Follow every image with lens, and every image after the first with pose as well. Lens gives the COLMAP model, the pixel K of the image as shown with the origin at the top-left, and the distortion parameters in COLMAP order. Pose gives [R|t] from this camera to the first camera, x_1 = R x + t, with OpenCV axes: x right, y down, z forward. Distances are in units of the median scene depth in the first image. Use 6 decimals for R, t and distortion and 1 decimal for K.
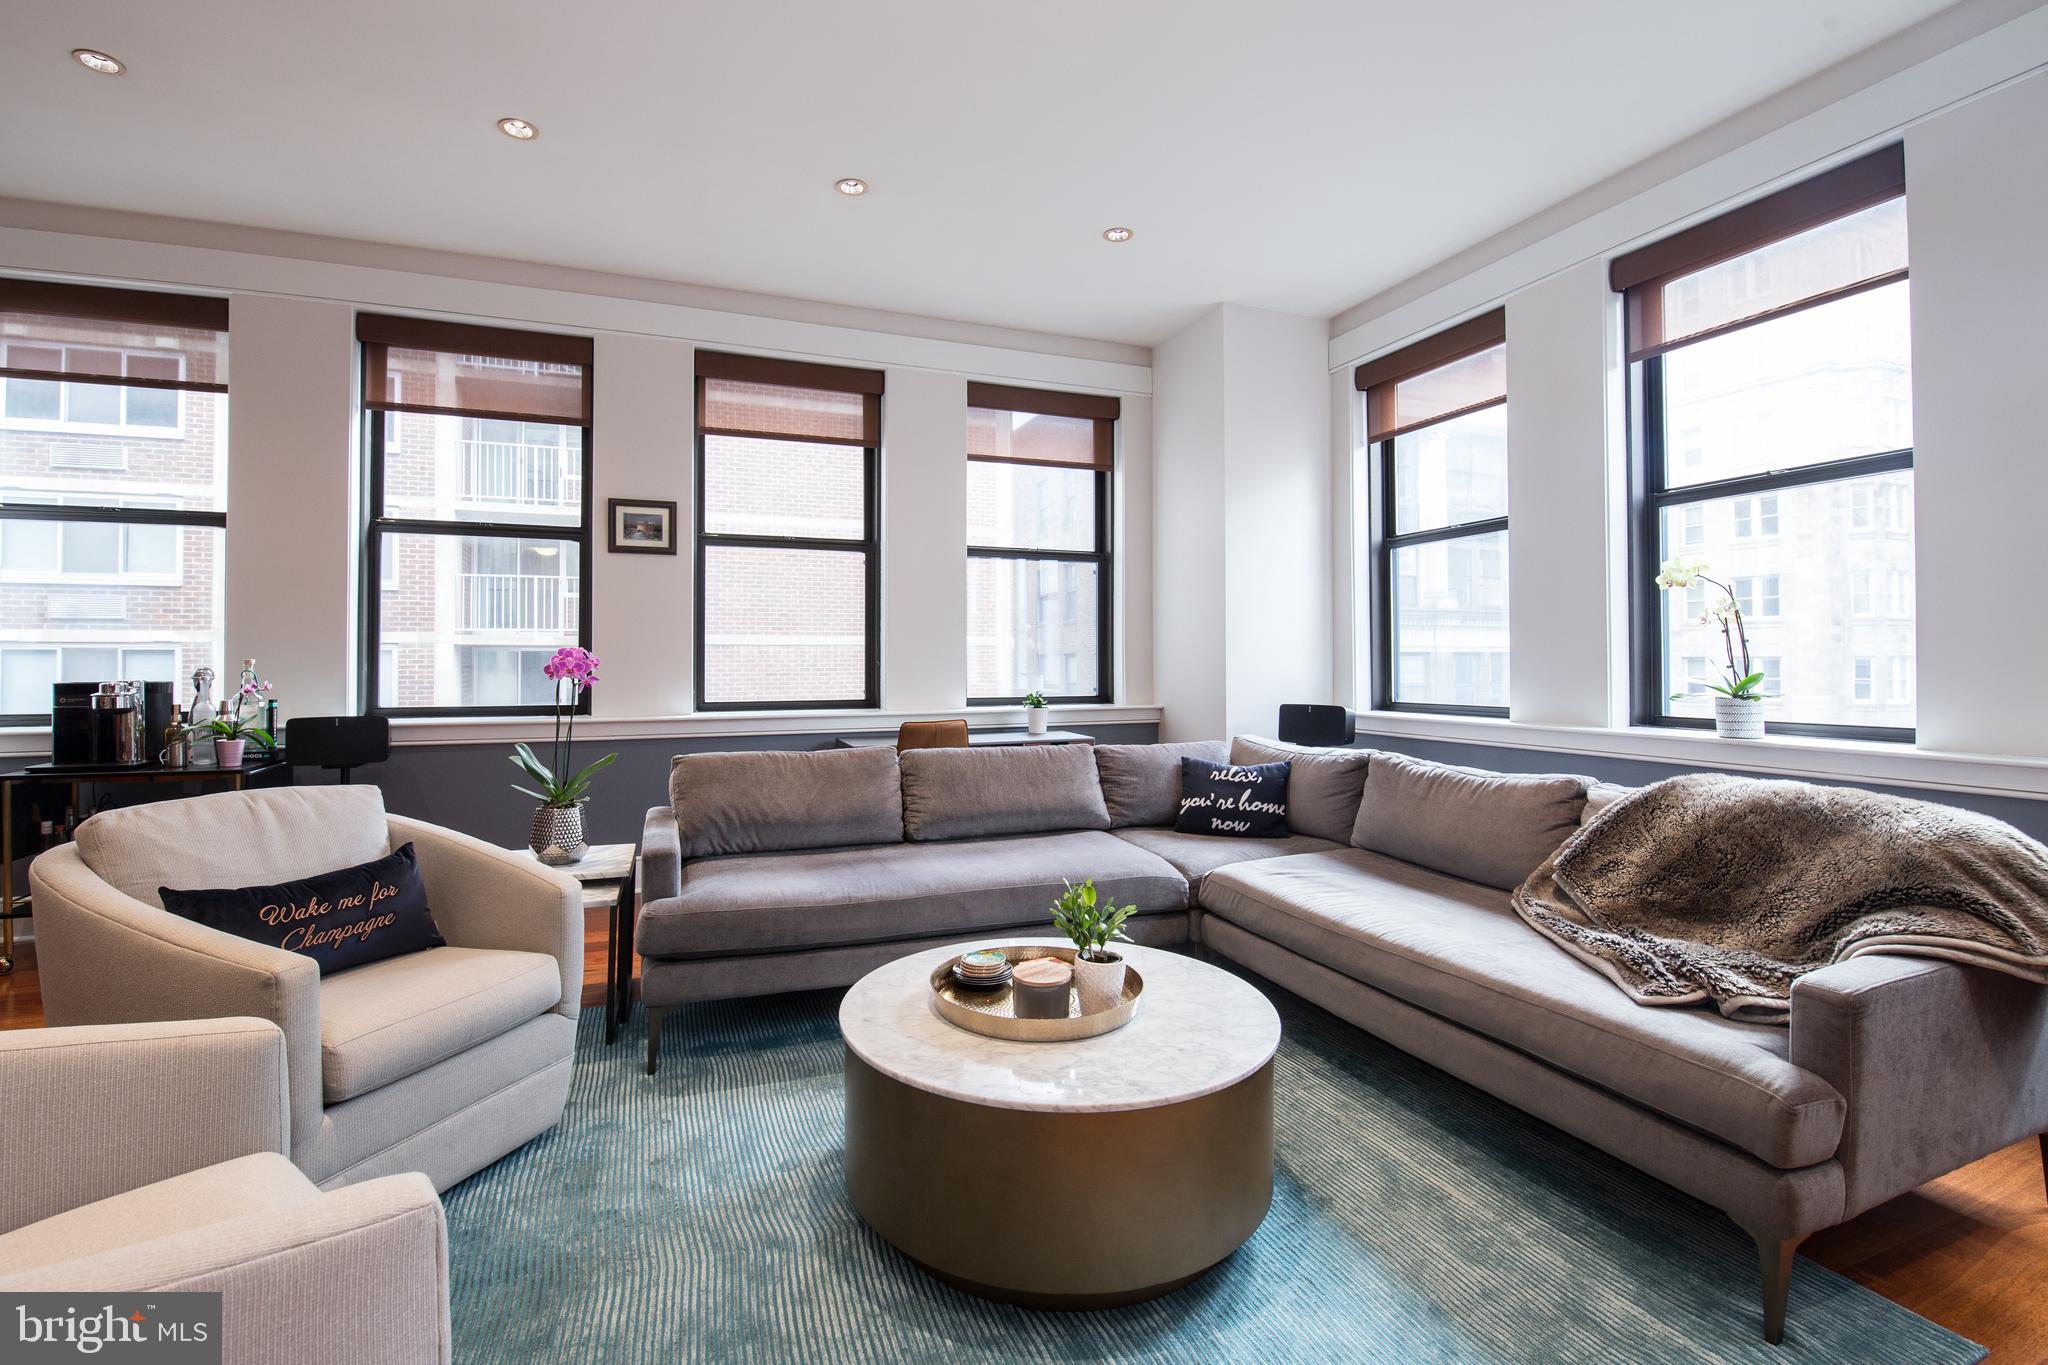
lens RADIAL K [[903.8, 0, 999.0], [0, 903.8, 655.0], [0, 0, 1]] dist [-0.003836, -0.008167]
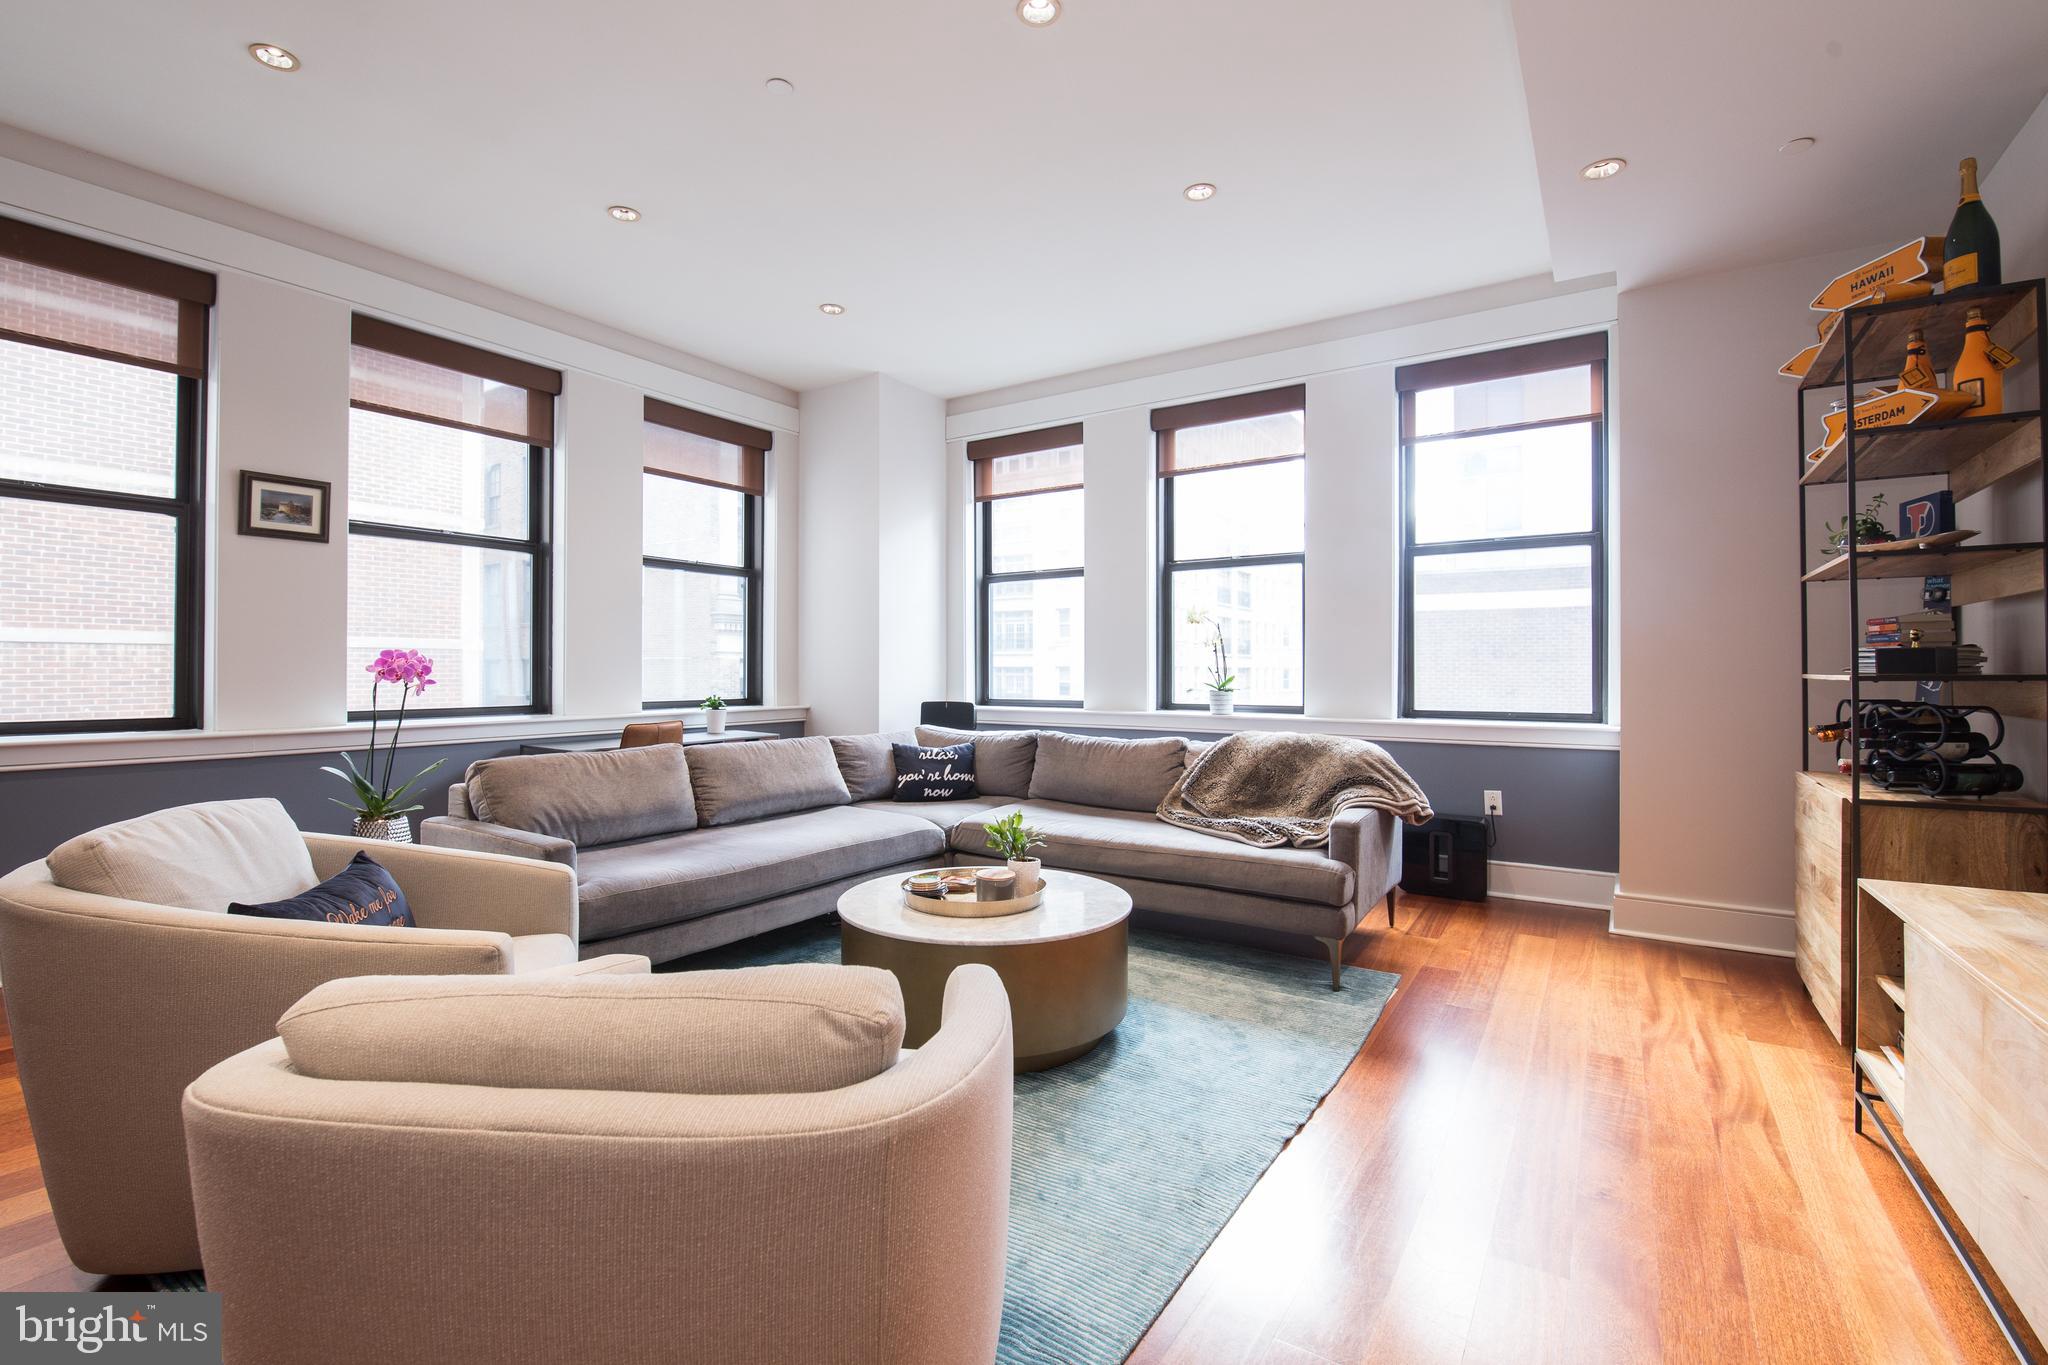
lens RADIAL K [[883.8, 0, 1016.3], [0, 883.8, 667.0], [0, 0, 1]] dist [-0.000182, -0.010575]
pose [[0.812049, 0.005448, 0.583564, -0.392313], [-0.008489, 0.999961, 0.002477, 0.002070], [-0.583528, -0.006965, 0.812063, -0.104207]]
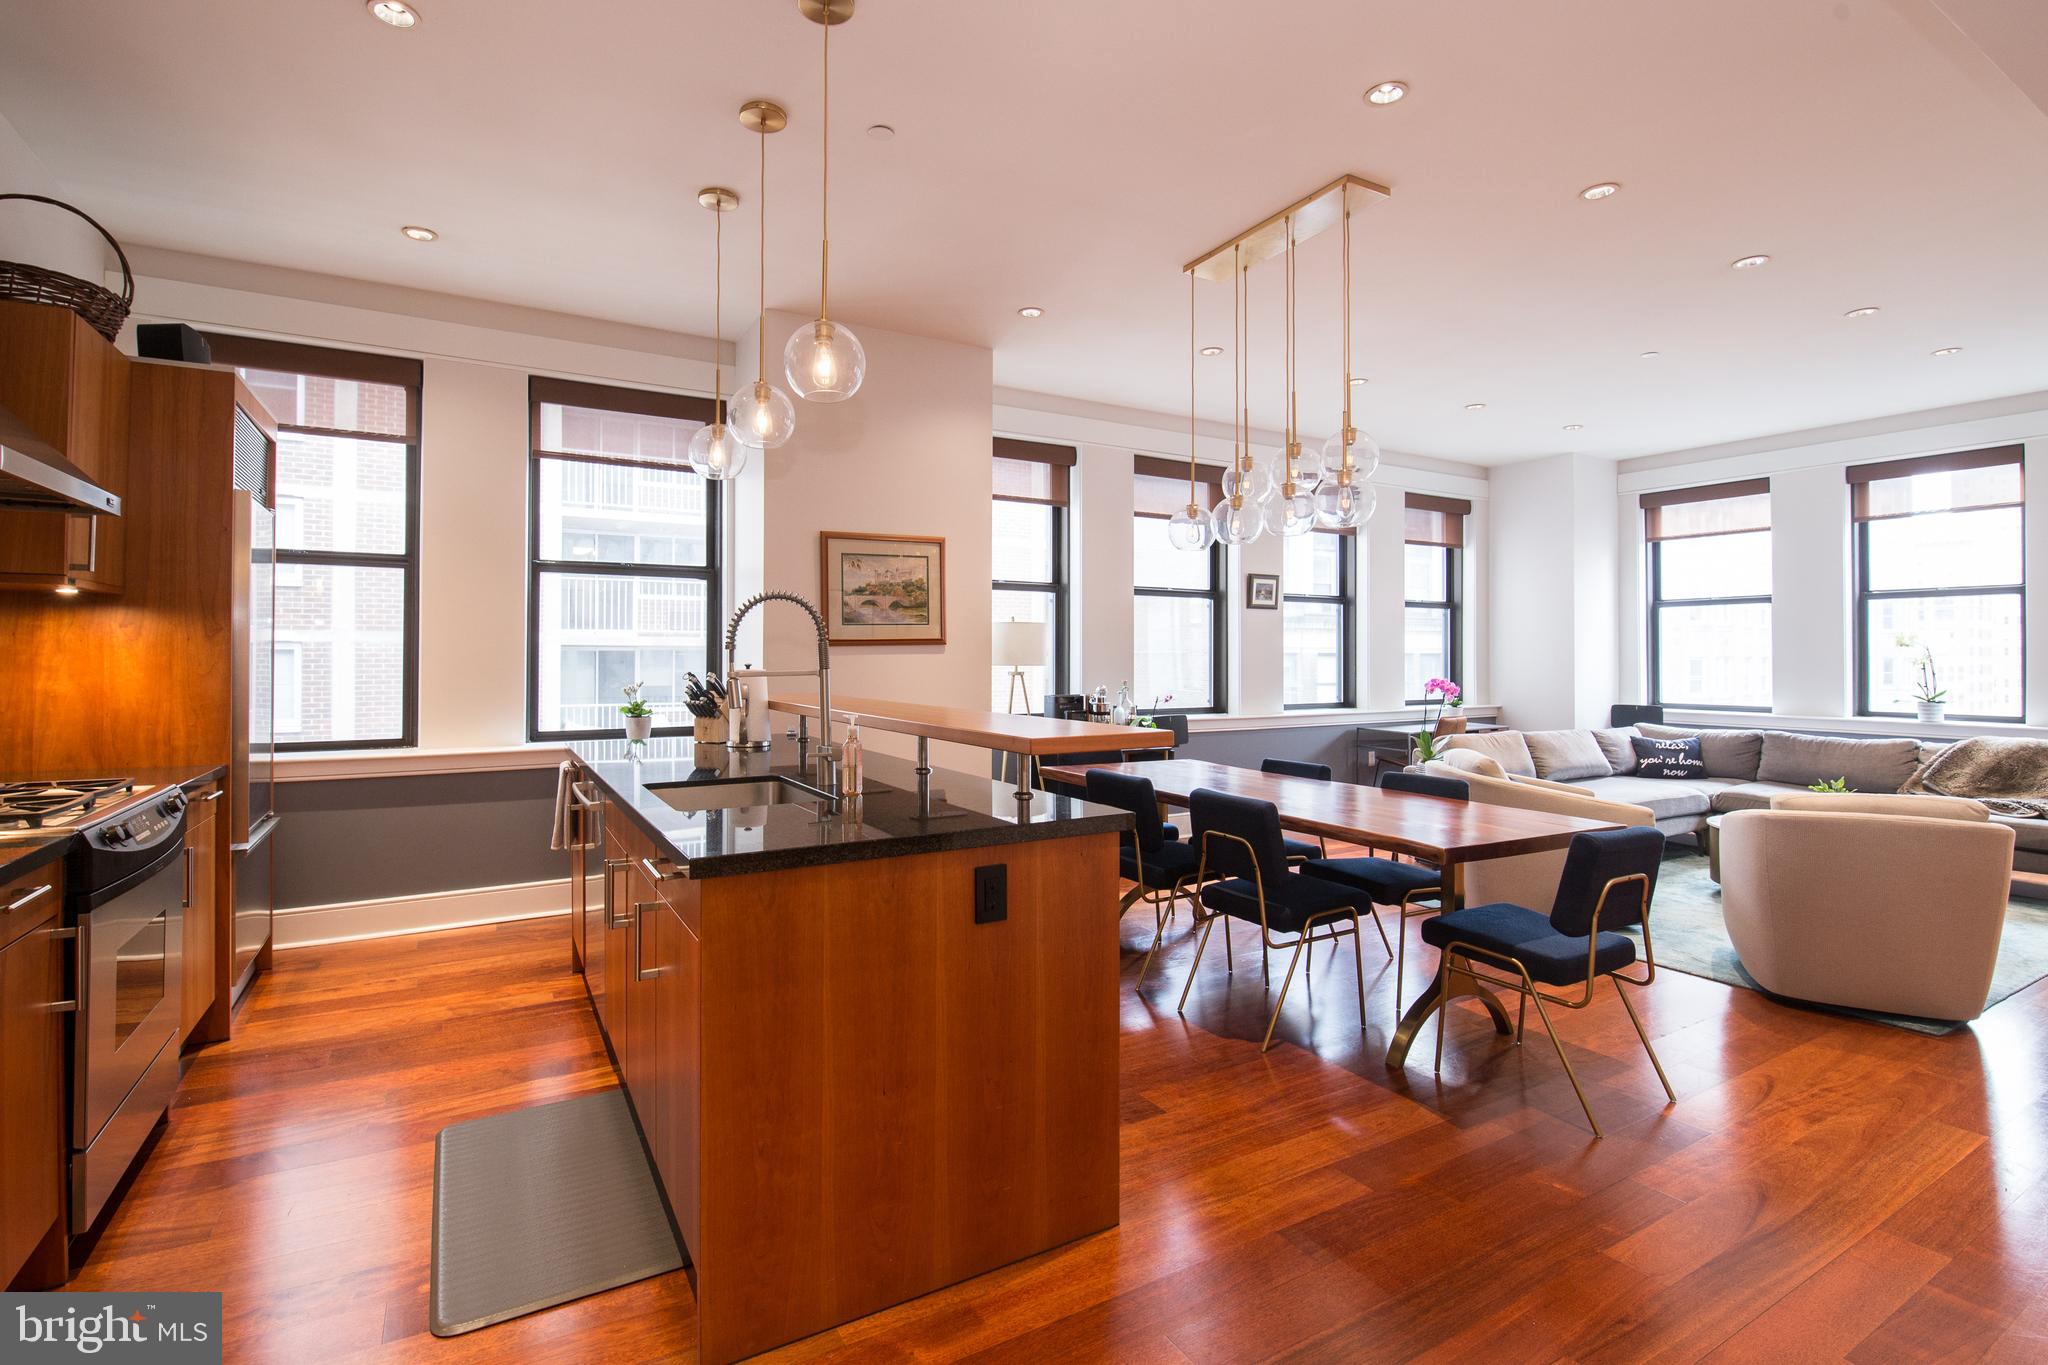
lens RADIAL K [[923.1, 0, 981.6], [0, 923.1, 648.1], [0, 0, 1]] dist [0.000079, -0.011787]
pose [[0.989085, 0.005965, 0.147223, -1.364848], [-0.006043, 0.999982, 0.000083, -0.052734], [-0.147219, -0.000972, 0.989103, -0.609284]]
